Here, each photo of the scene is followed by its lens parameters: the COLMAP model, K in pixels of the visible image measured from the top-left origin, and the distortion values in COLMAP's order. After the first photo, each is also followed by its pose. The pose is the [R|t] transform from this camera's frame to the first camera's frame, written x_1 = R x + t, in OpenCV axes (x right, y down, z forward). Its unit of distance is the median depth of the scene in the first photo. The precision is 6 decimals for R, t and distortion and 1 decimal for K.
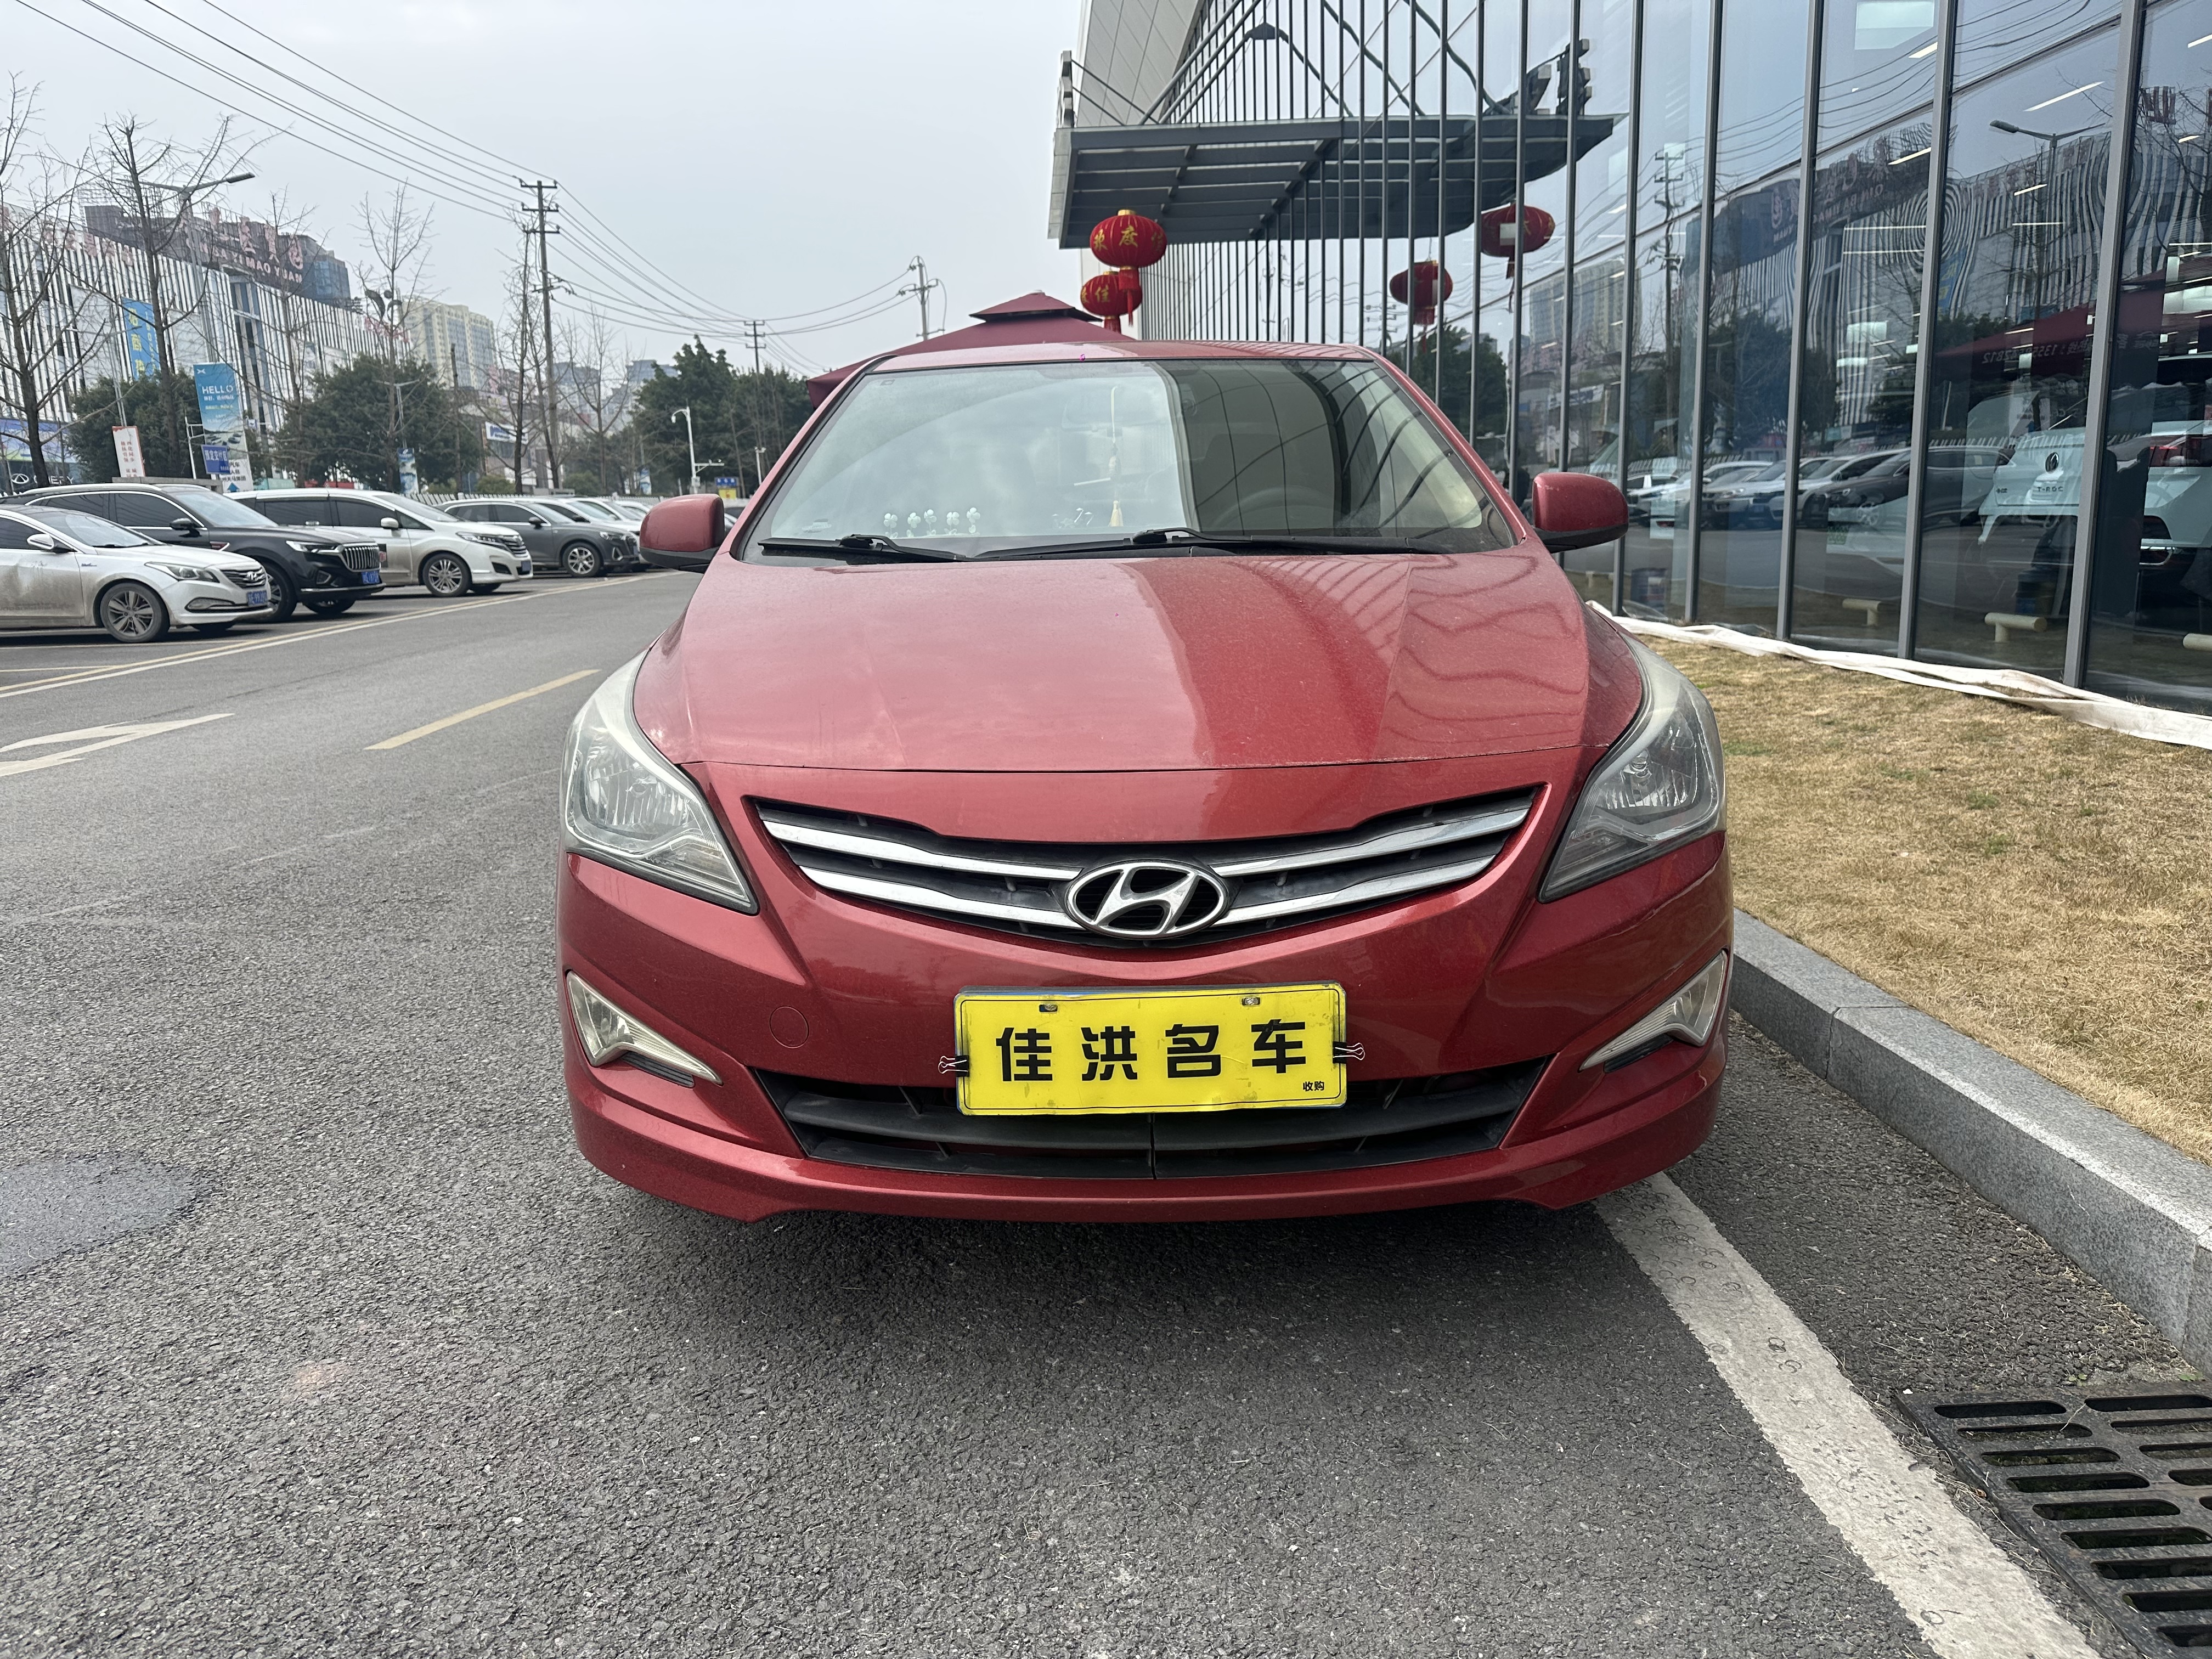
lens RADIAL K [[1543.7, 0, 1106.0], [0, 1543.7, 829.5], [0, 0, 1]] dist [0.006772, -0.008867]
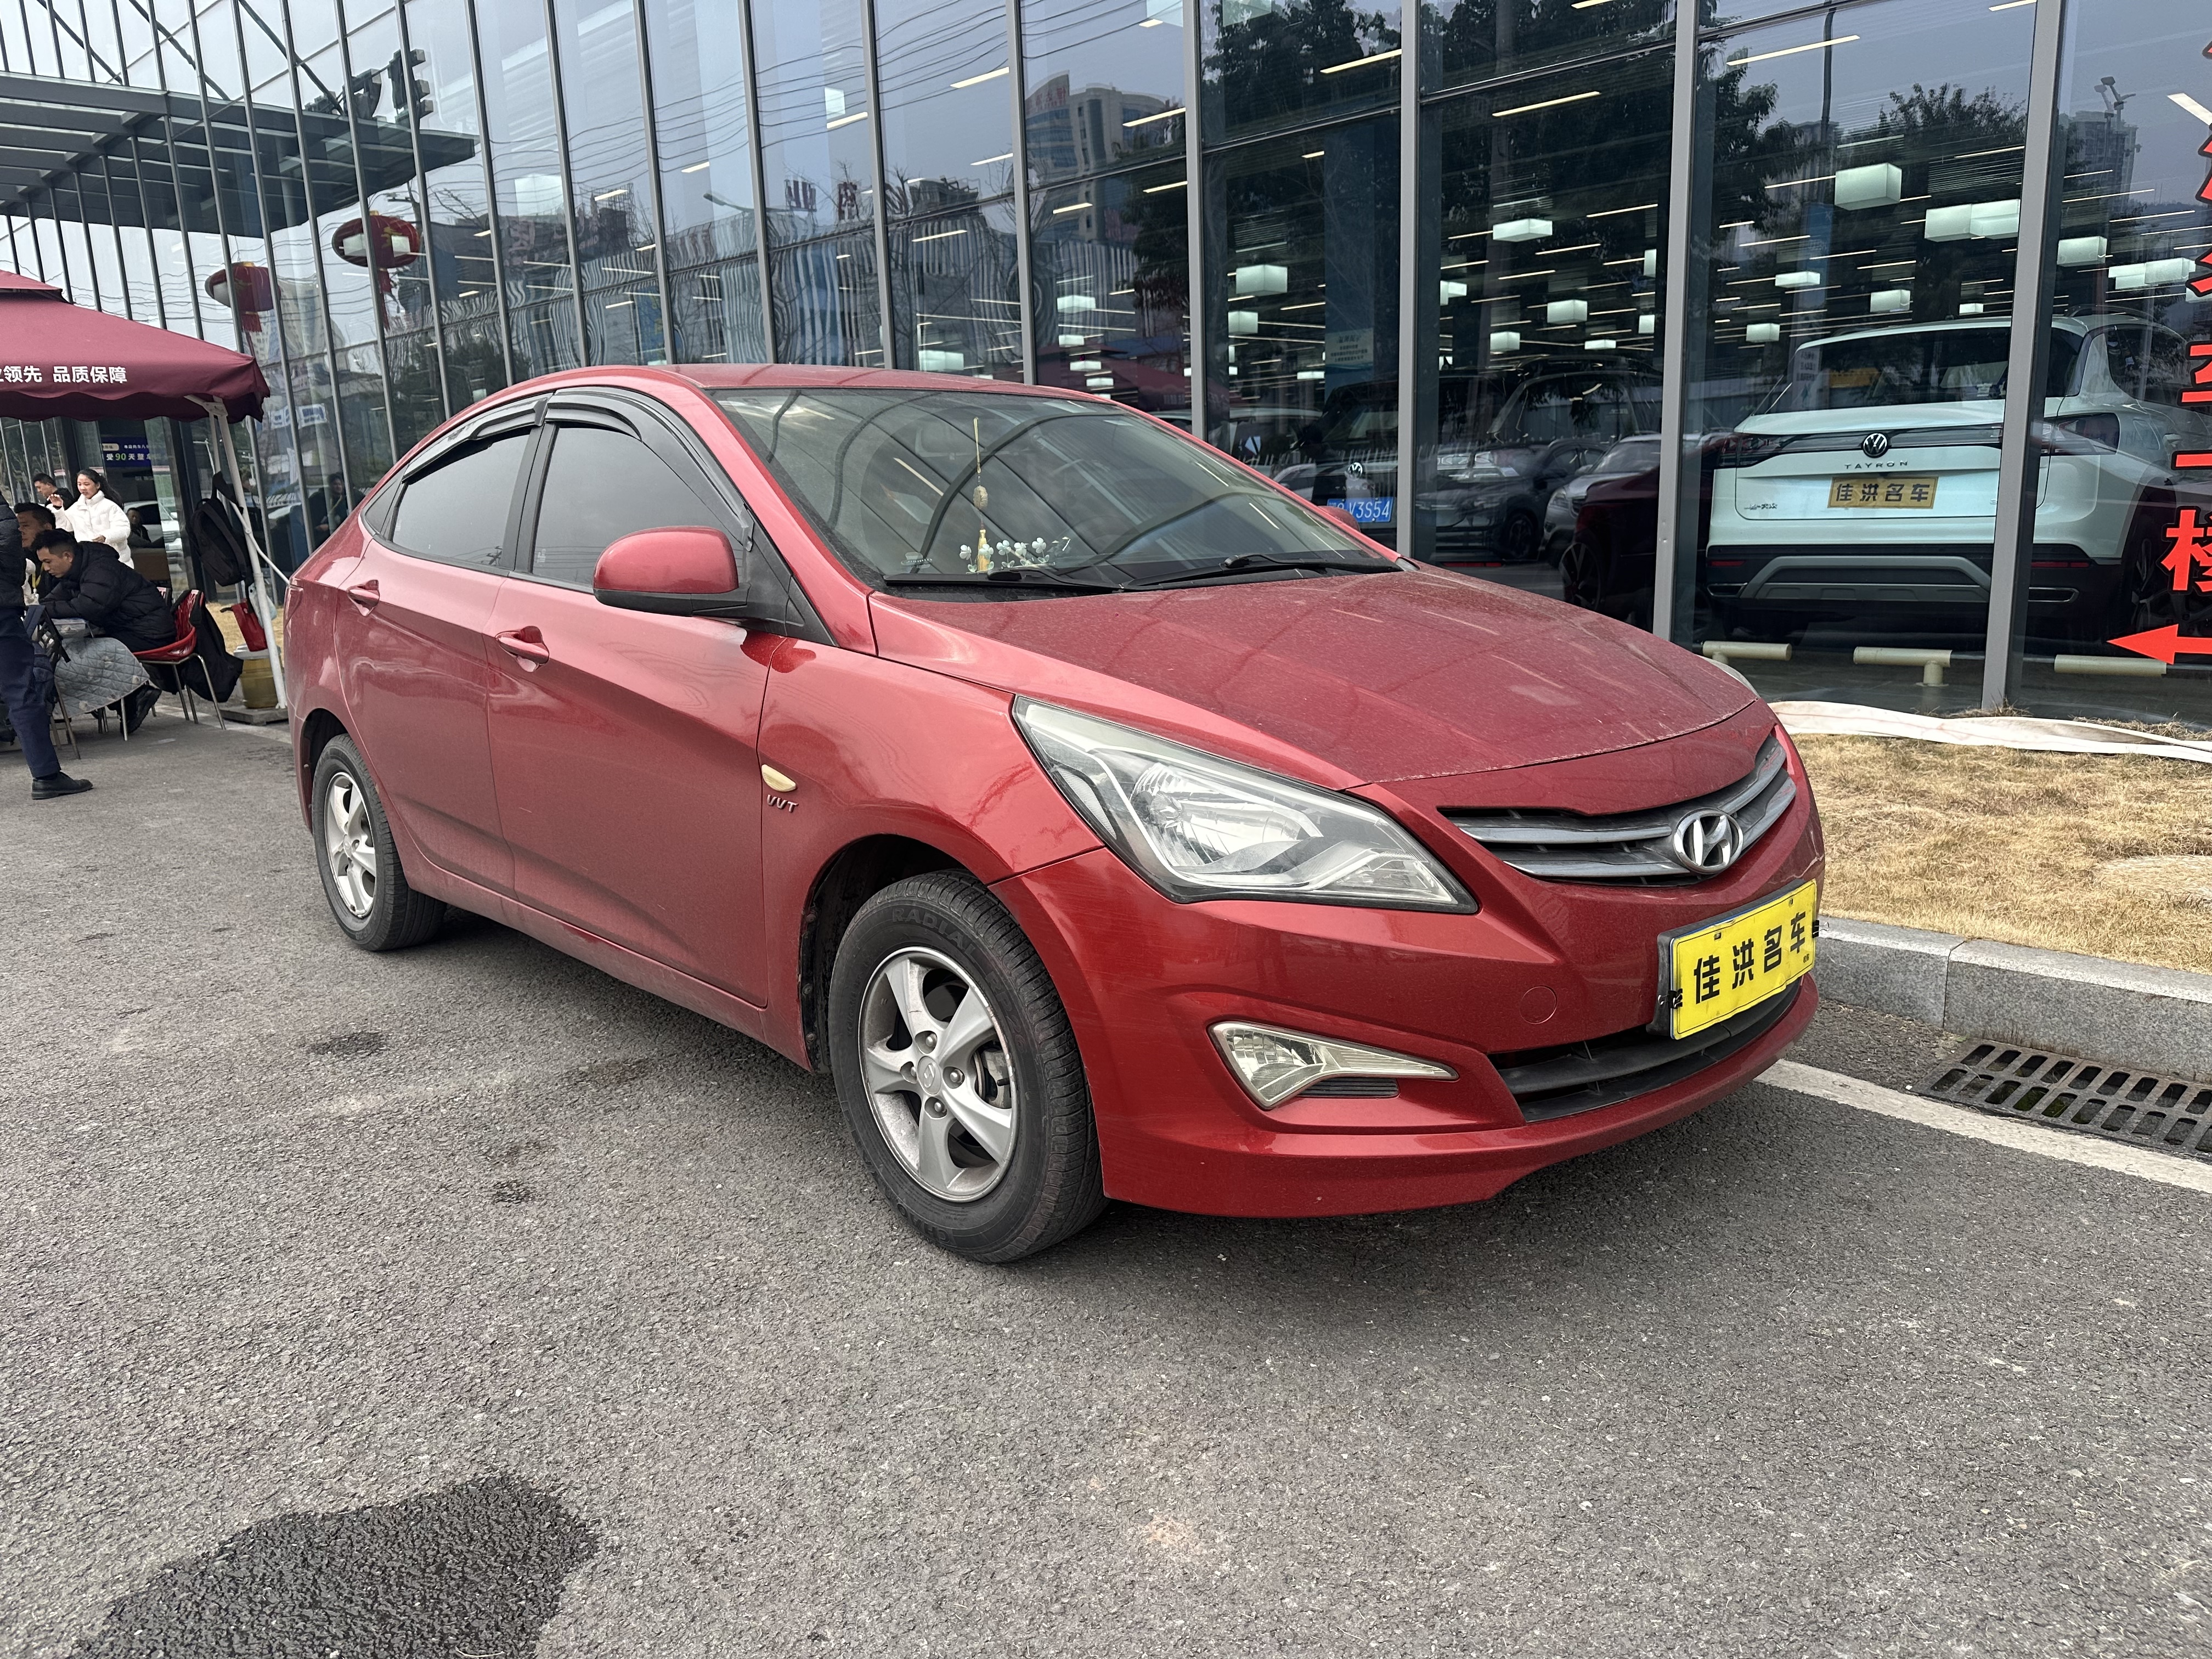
lens RADIAL K [[1535.1, 0, 1106.0], [0, 1535.1, 829.5], [0, 0, 1]] dist [-0.003801, 0.002259]
pose [[0.736979, -0.142271, 0.660773, -1.056985], [0.150330, 0.987612, 0.044977, -0.087328], [-0.658987, 0.066187, 0.749237, 0.342463]]
